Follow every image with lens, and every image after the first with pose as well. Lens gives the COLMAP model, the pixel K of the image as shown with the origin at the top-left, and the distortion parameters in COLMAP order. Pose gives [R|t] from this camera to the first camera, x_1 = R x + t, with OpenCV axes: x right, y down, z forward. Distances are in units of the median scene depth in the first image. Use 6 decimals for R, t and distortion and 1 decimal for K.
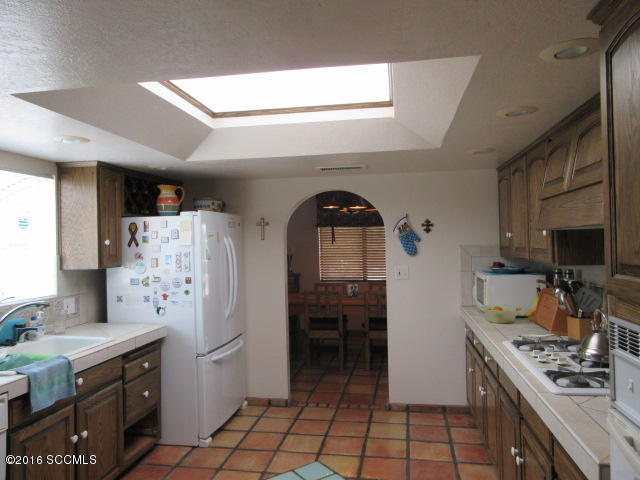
lens RADIAL K [[475.9, 0, 316.5], [0, 475.9, 236.0], [0, 0, 1]] dist [0.001875, -0.007081]
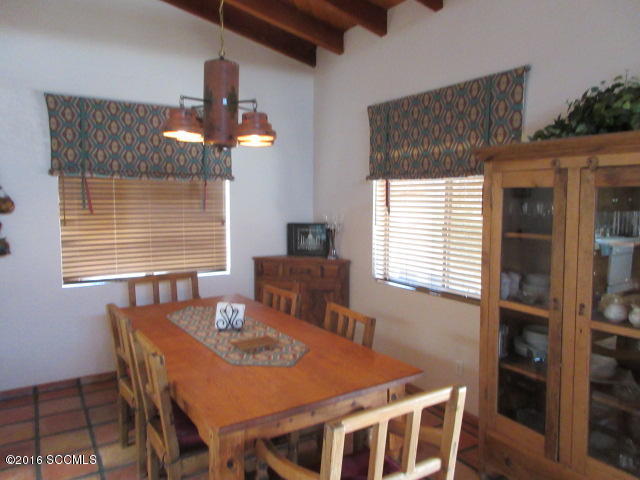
lens RADIAL K [[475.9, 0, 323.6], [0, 475.9, 237.4], [0, 0, 1]] dist [0.001875, -0.007081]
pose [[0.692233, 0.087726, -0.716323, 0.493286], [-0.022471, 0.994723, 0.100106, -0.009439], [0.721325, -0.053200, 0.690551, 0.818661]]
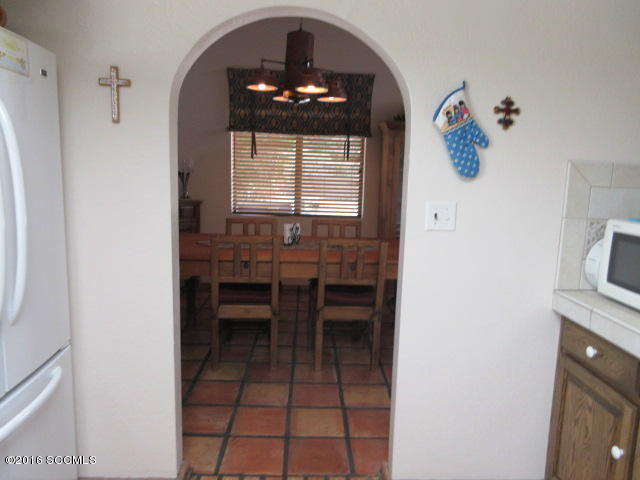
lens RADIAL K [[475.9, 0, 323.2], [0, 475.9, 242.9], [0, 0, 1]] dist [0.001875, -0.007081]
pose [[0.974179, 0.019339, 0.224947, -0.023351], [-0.056865, 0.985223, 0.161564, 0.027414], [-0.218498, -0.170183, 0.960883, 0.442676]]
